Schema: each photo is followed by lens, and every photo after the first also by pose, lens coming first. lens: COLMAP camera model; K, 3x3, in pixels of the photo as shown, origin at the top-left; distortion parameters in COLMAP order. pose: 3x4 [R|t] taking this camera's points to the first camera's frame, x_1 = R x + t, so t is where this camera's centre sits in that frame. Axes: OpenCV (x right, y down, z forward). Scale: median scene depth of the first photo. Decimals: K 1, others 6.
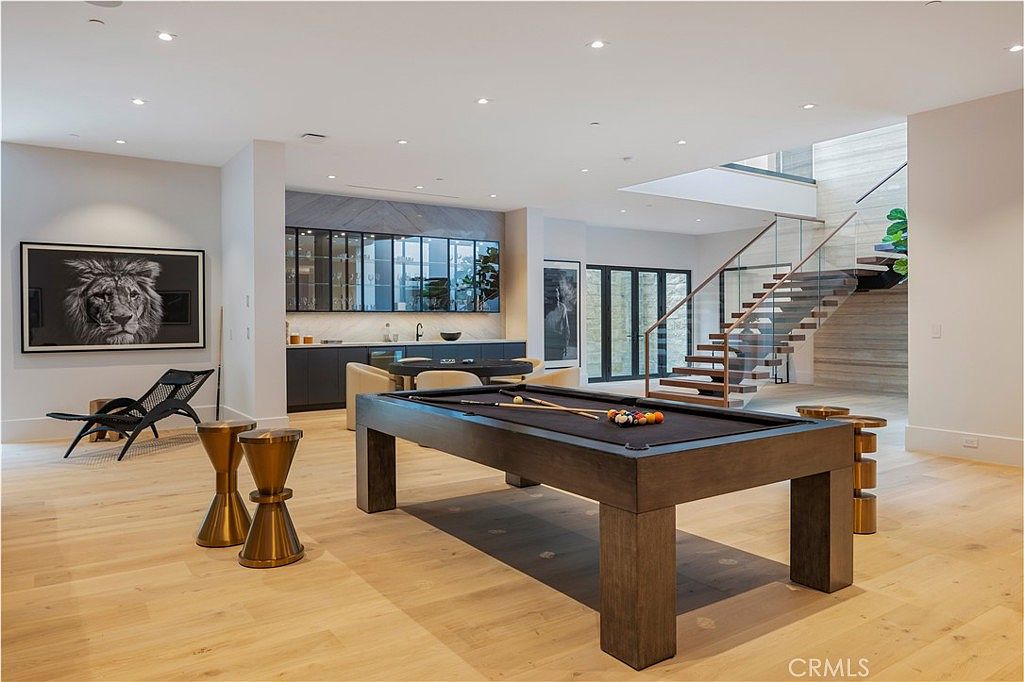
lens RADIAL K [[685.3, 0, 509.9], [0, 685.3, 333.6], [0, 0, 1]] dist [-0.006277, -0.001474]
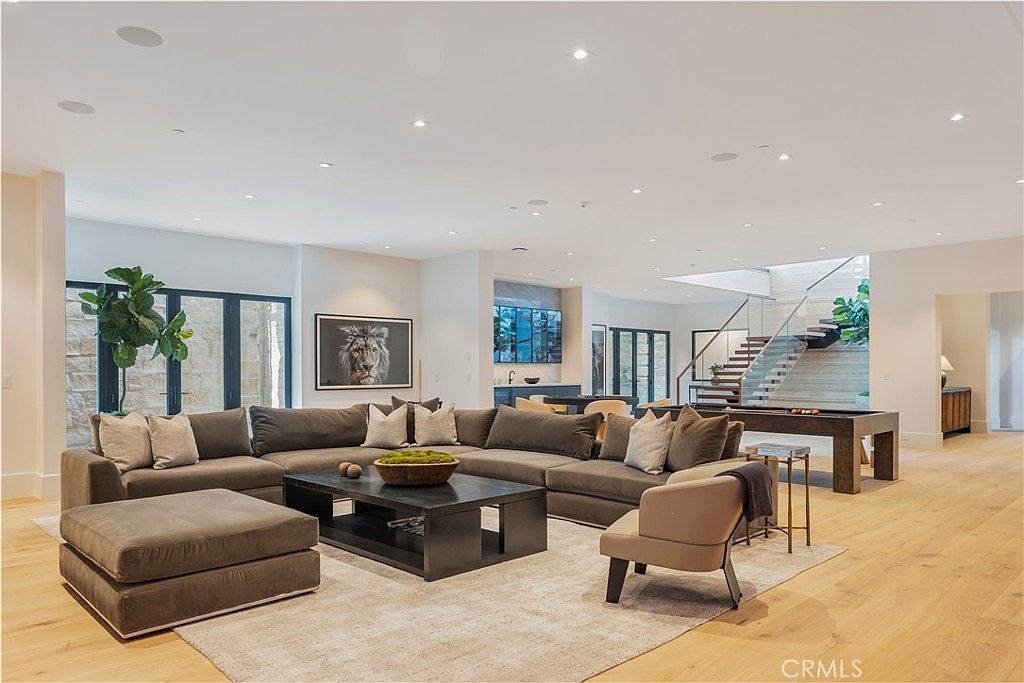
lens RADIAL K [[682.1, 0, 531.0], [0, 682.1, 382.0], [0, 0, 1]] dist [-0.001628, -0.000318]
pose [[0.981857, -0.000404, 0.189624, -0.492360], [0.000717, 0.999998, -0.001580, 0.012127], [-0.189623, 0.001687, 0.981856, -0.458842]]
